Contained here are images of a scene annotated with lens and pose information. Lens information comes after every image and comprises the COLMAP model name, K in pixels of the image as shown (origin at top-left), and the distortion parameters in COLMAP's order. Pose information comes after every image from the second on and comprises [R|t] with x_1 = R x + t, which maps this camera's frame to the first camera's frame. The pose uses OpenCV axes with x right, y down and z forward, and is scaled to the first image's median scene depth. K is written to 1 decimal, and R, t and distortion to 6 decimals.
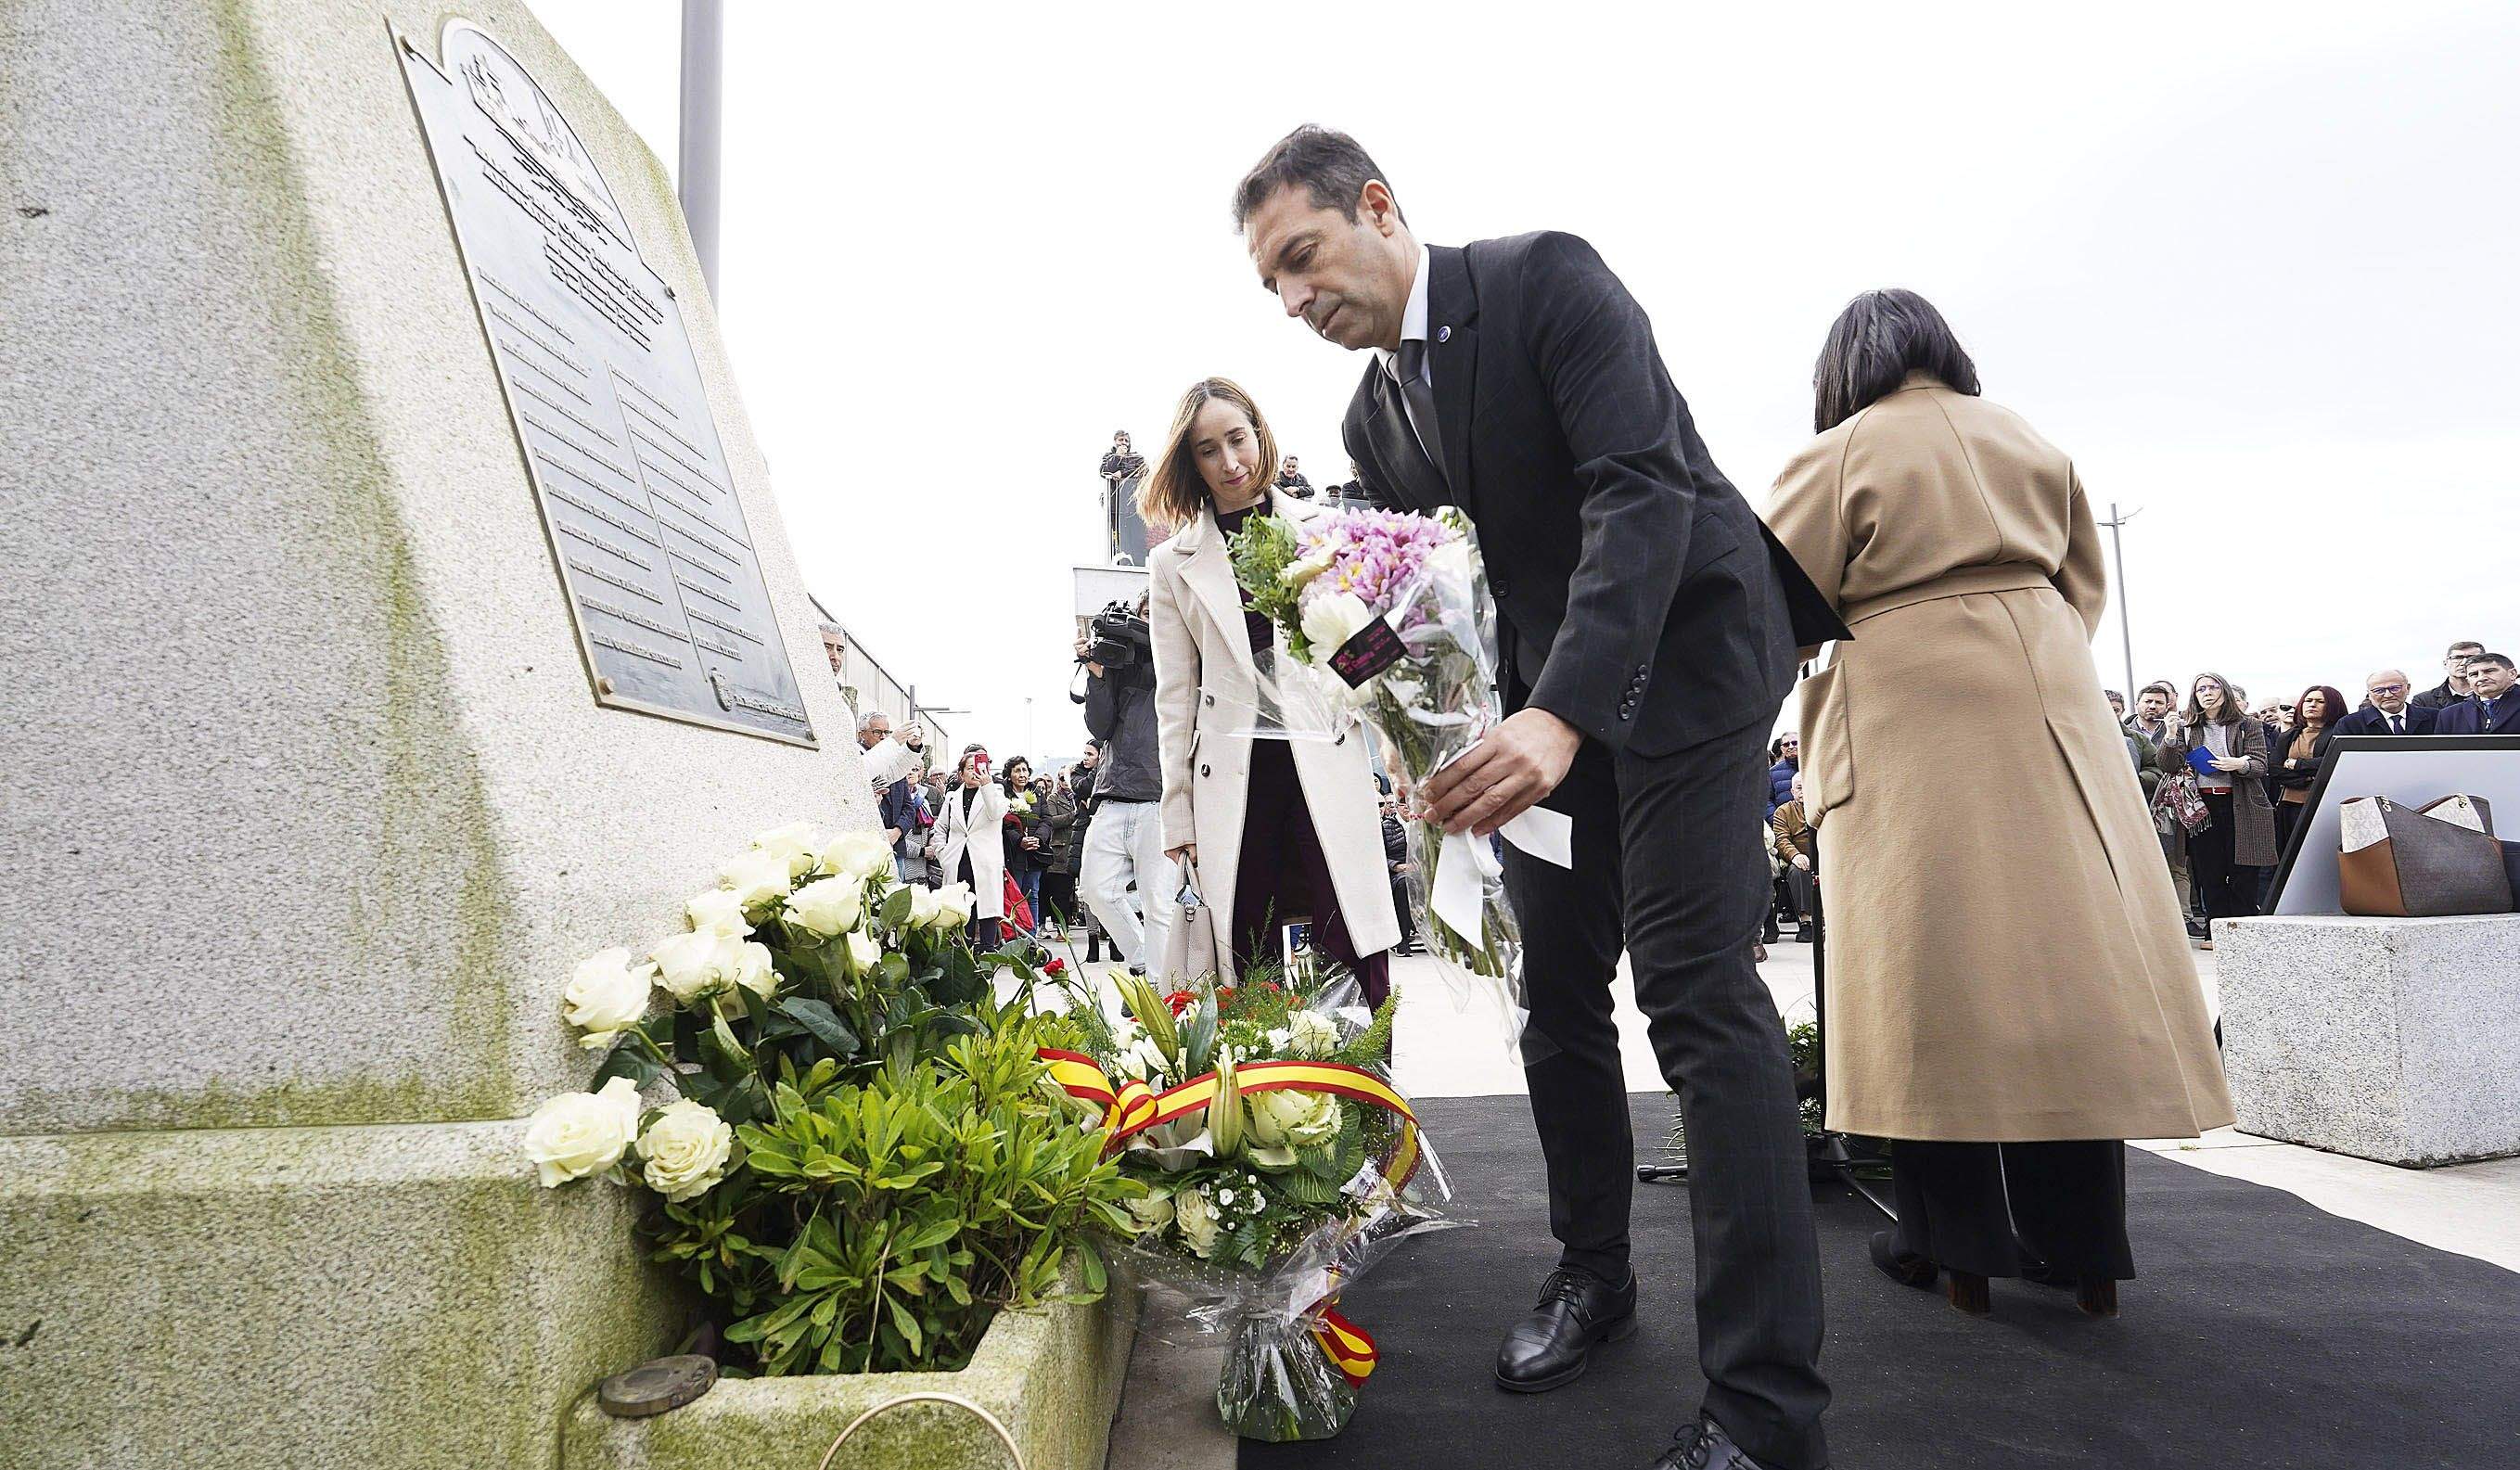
lens RADIAL K [[1096.7, 0, 1257.0], [0, 1096.7, 768.0], [0, 0, 1]] dist [-0.013492, 0.006179]
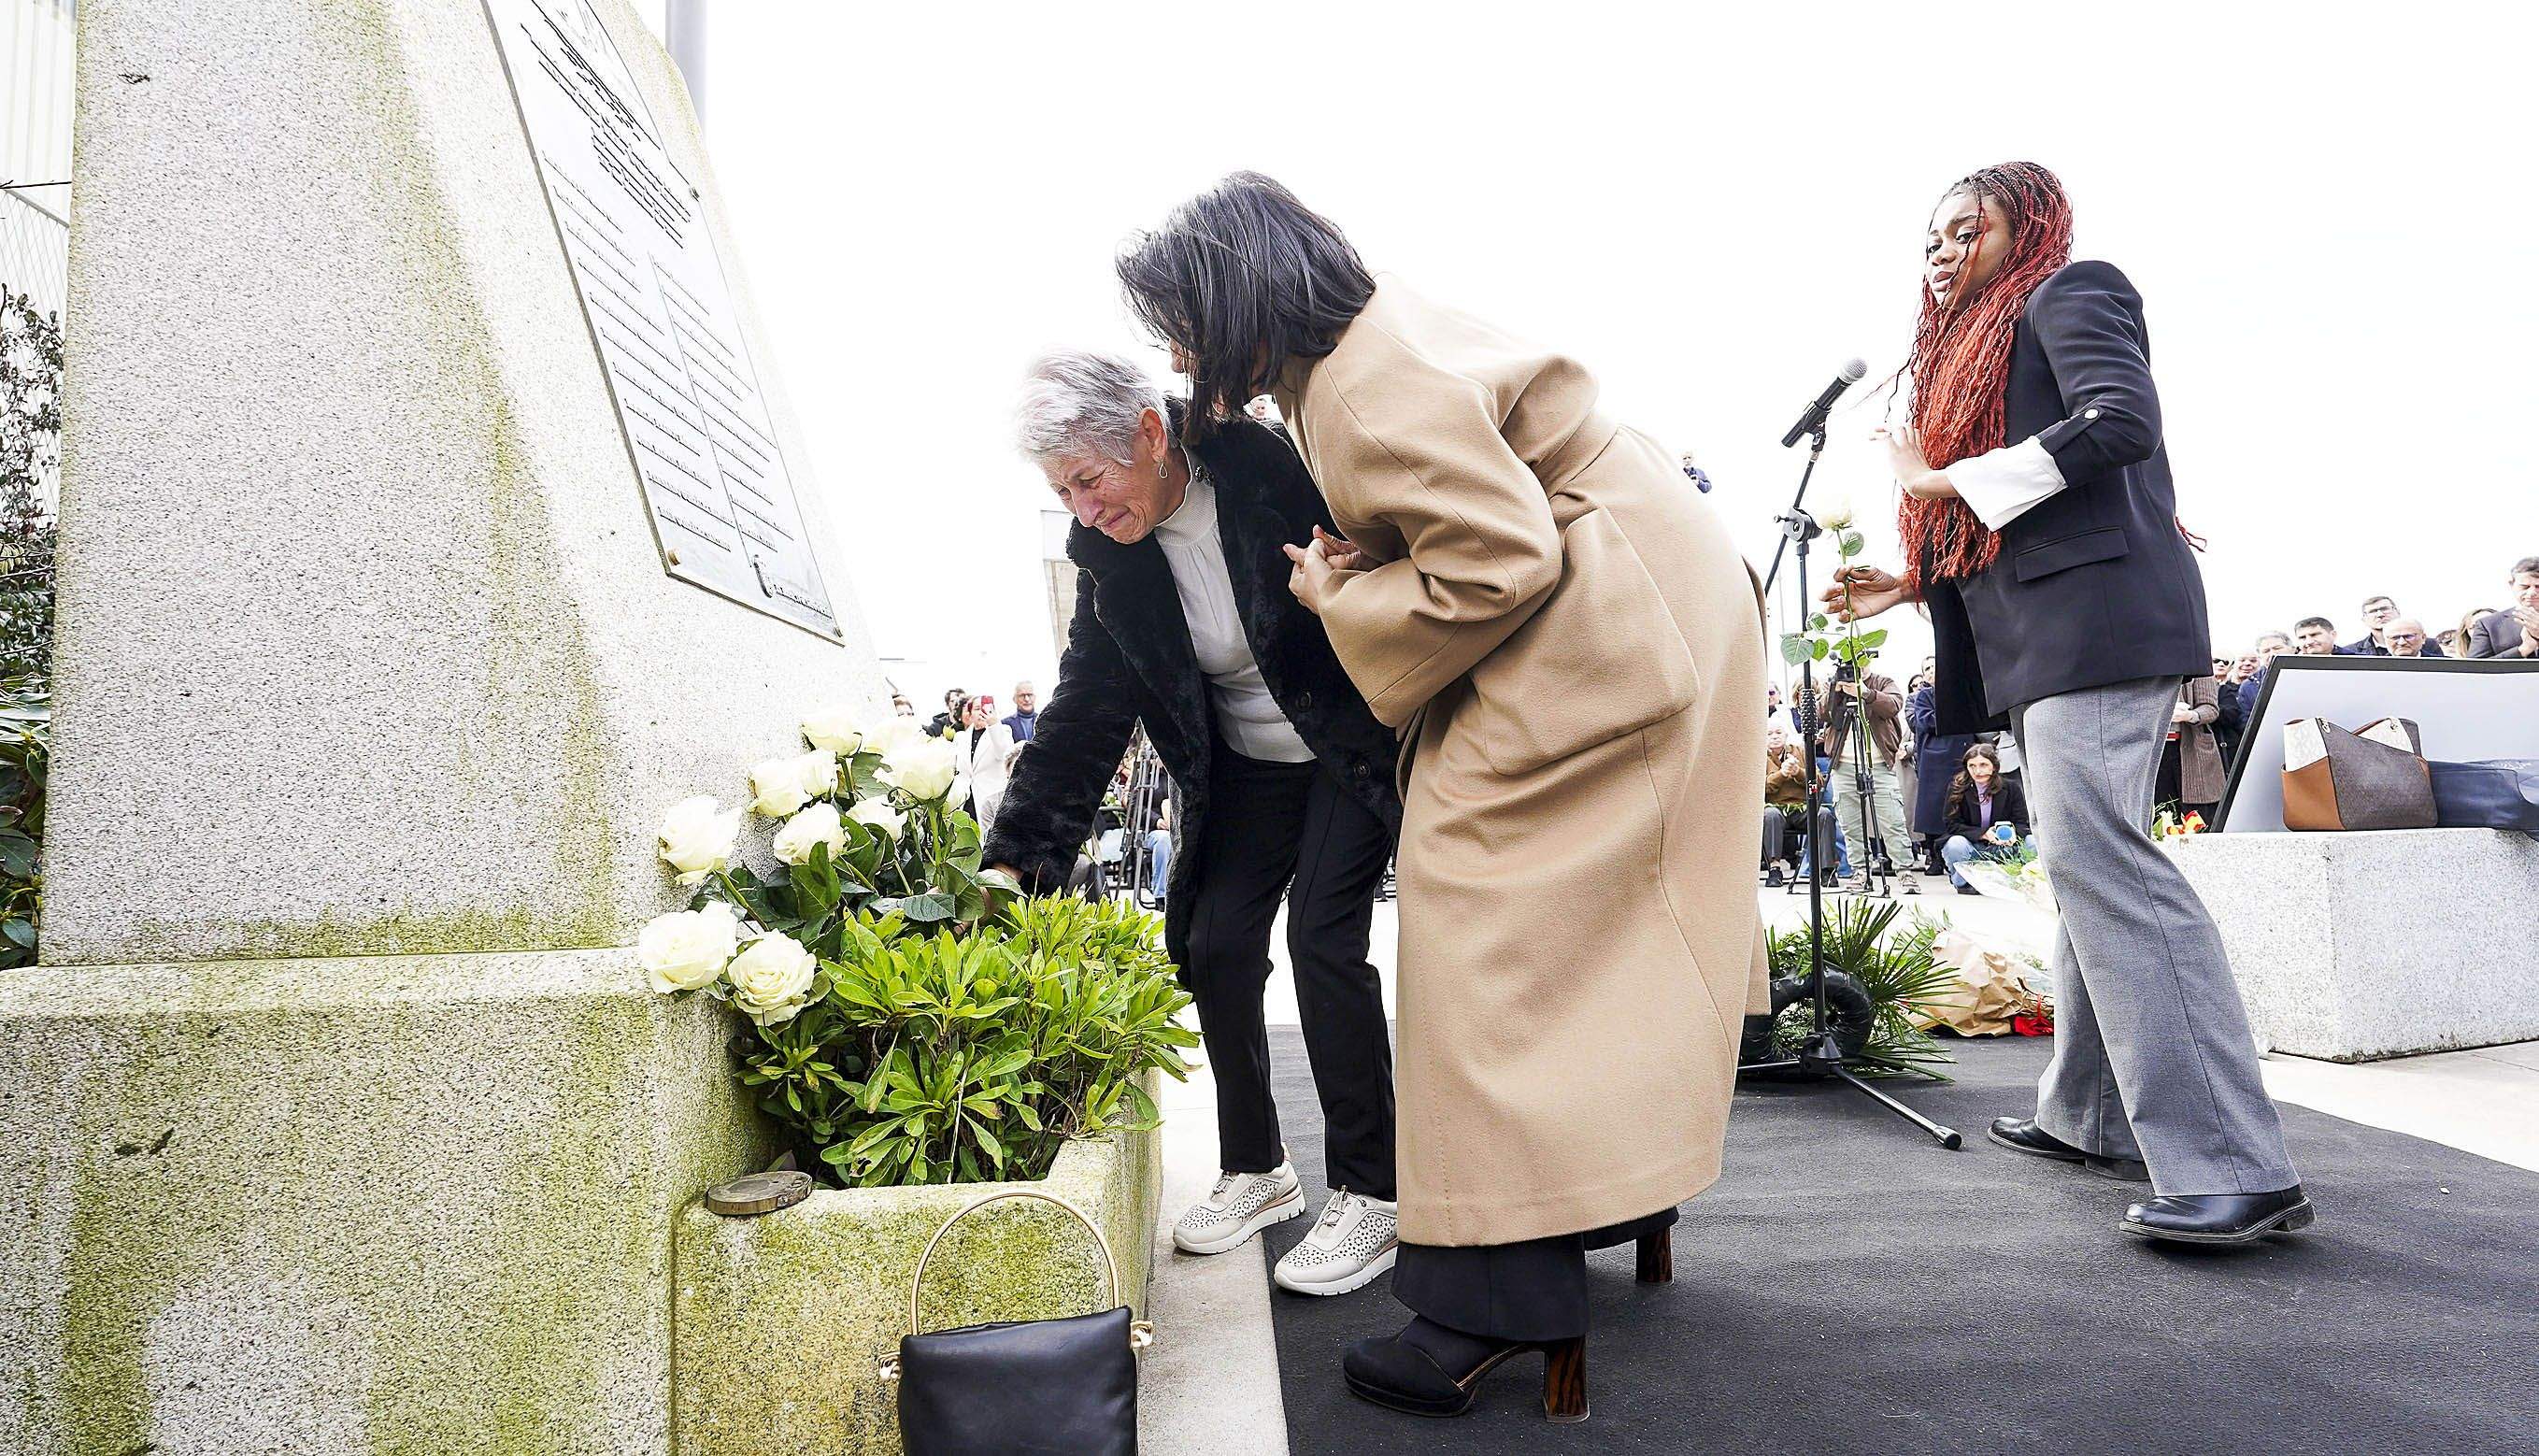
lens RADIAL K [[1123.4, 0, 1264.9], [0, 1123.4, 732.8], [0, 0, 1]] dist [-0.015295, 0.007277]
pose [[0.999154, 0.003697, 0.040968, -0.096708], [-0.003964, 0.999971, 0.006428, 0.101450], [-0.040943, -0.006585, 0.999140, -0.105518]]
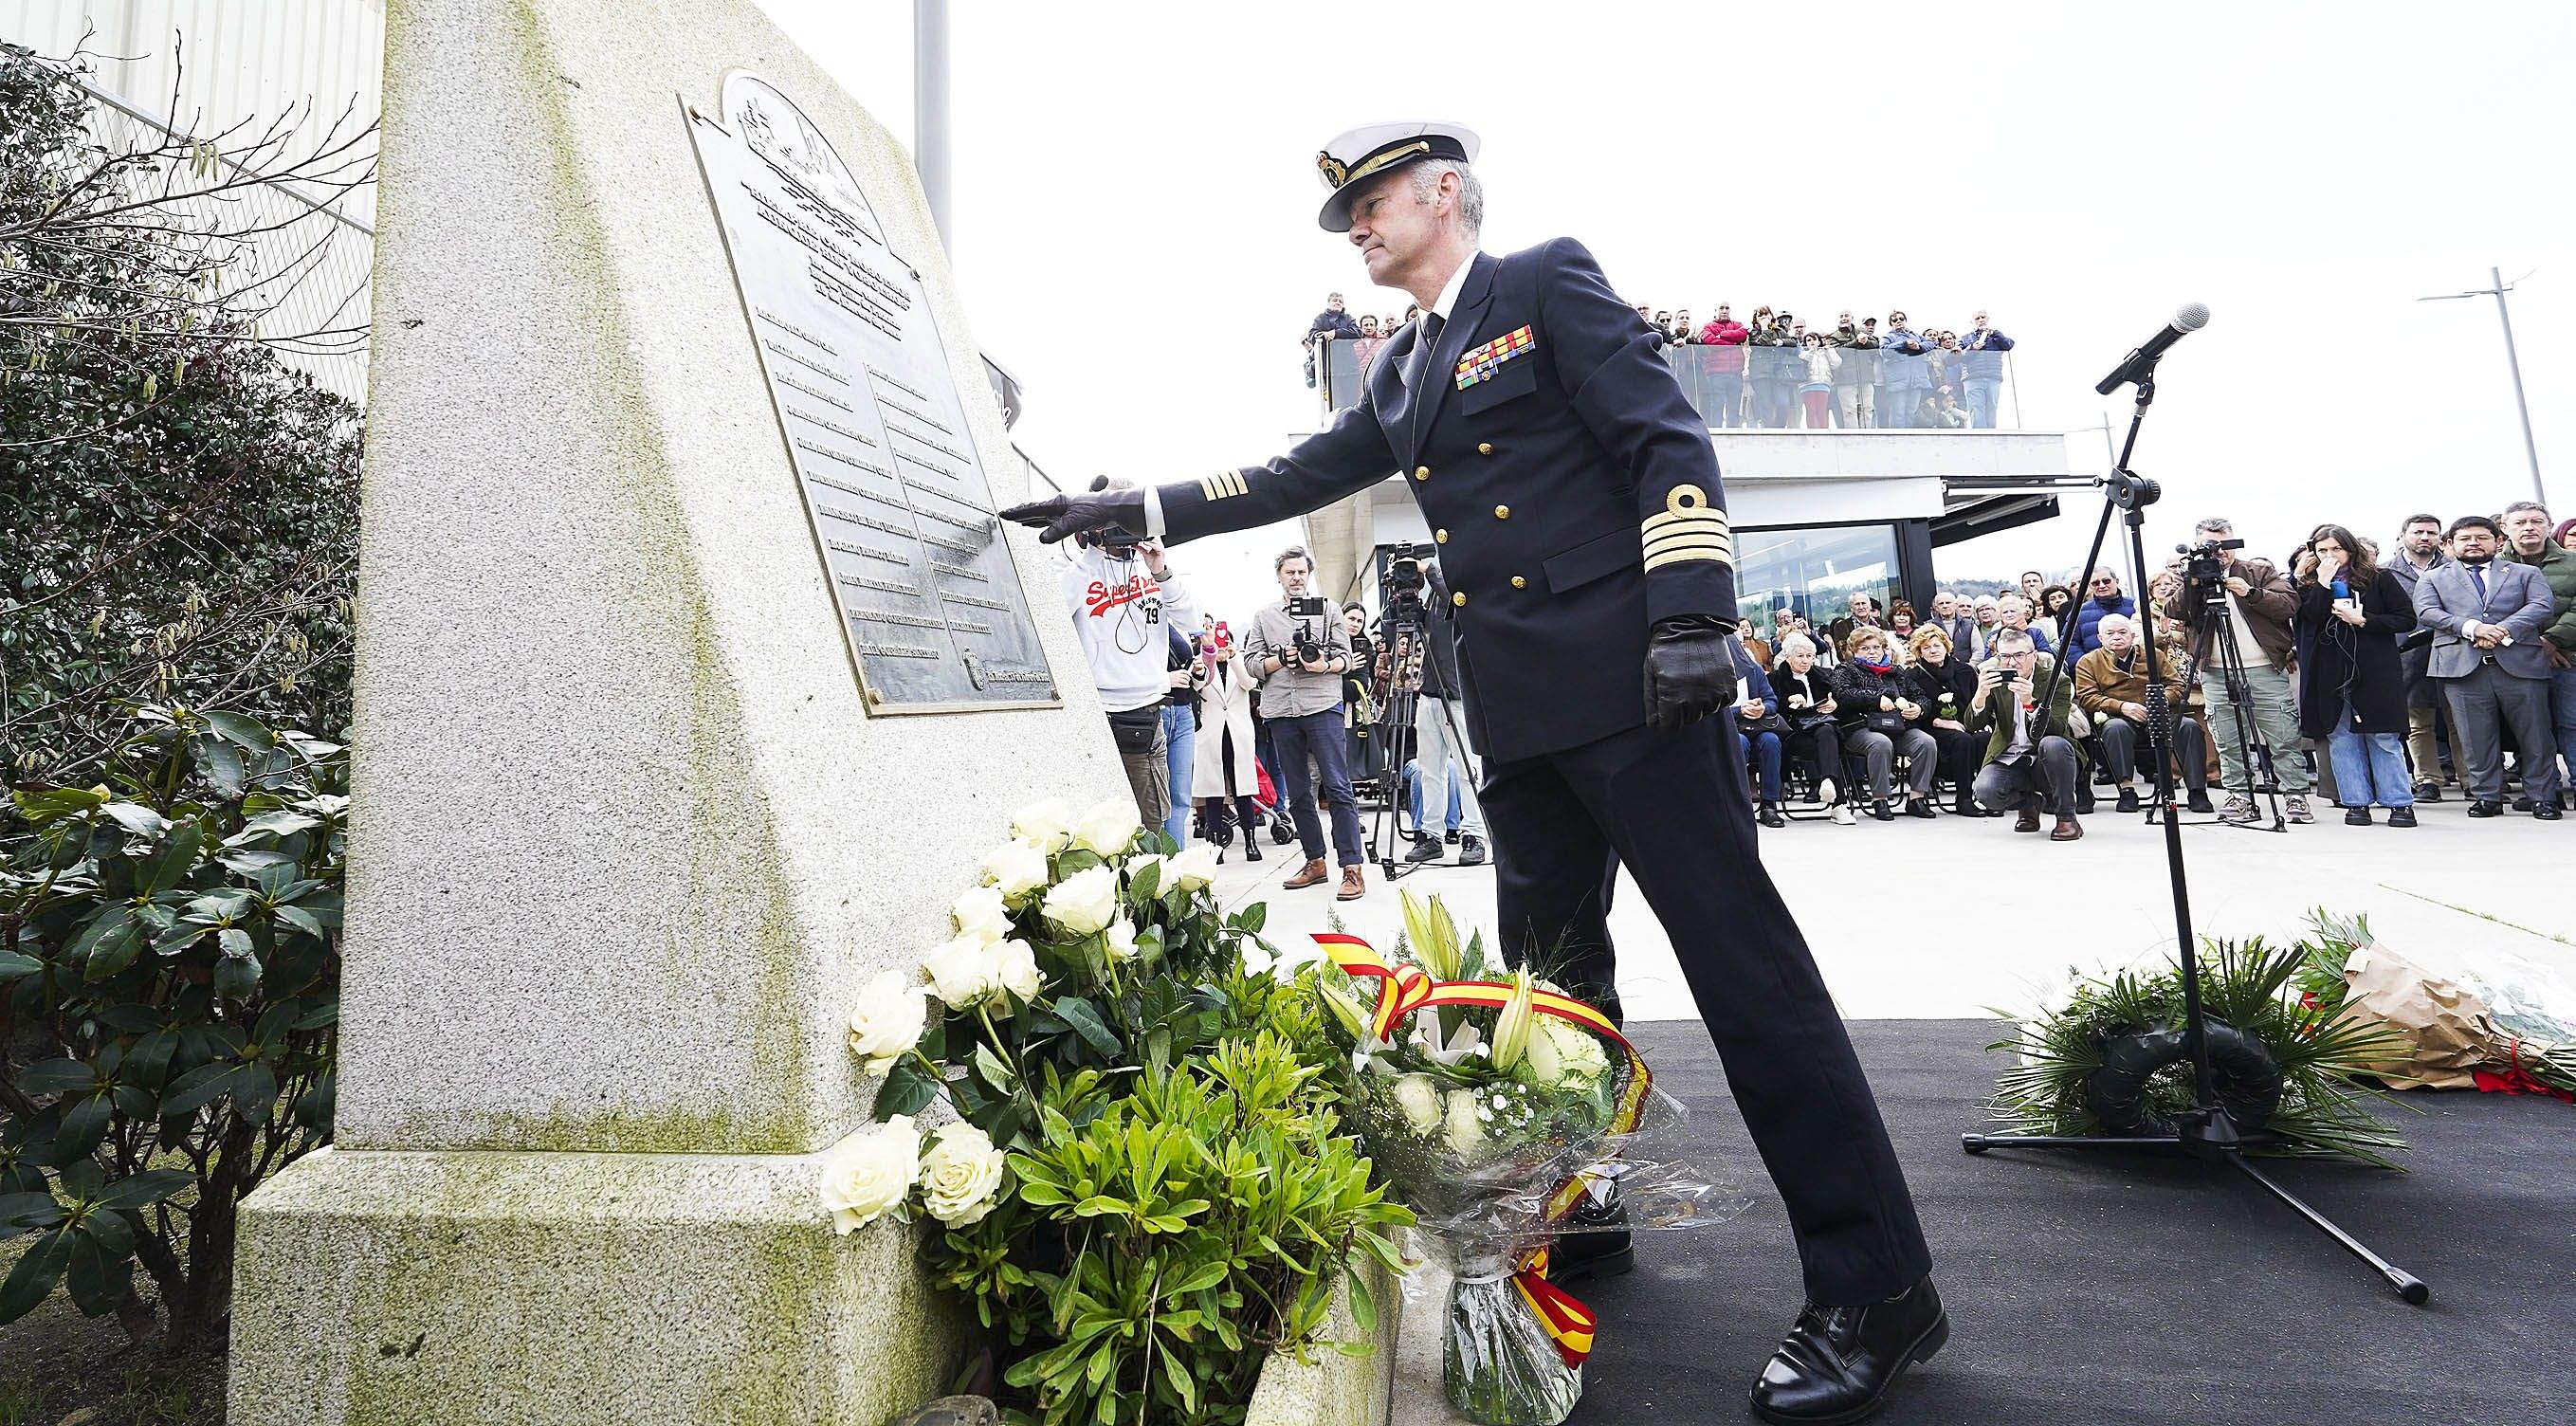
lens RADIAL K [[1121.3, 0, 1286.3], [0, 1121.3, 570.5], [0, 0, 1]] dist [-0.015061, 0.007576]
pose [[0.984672, -0.044647, -0.168608, -0.025852], [0.037873, 0.998349, -0.043178, -0.166962], [0.170257, 0.036131, 0.984737, 0.006654]]
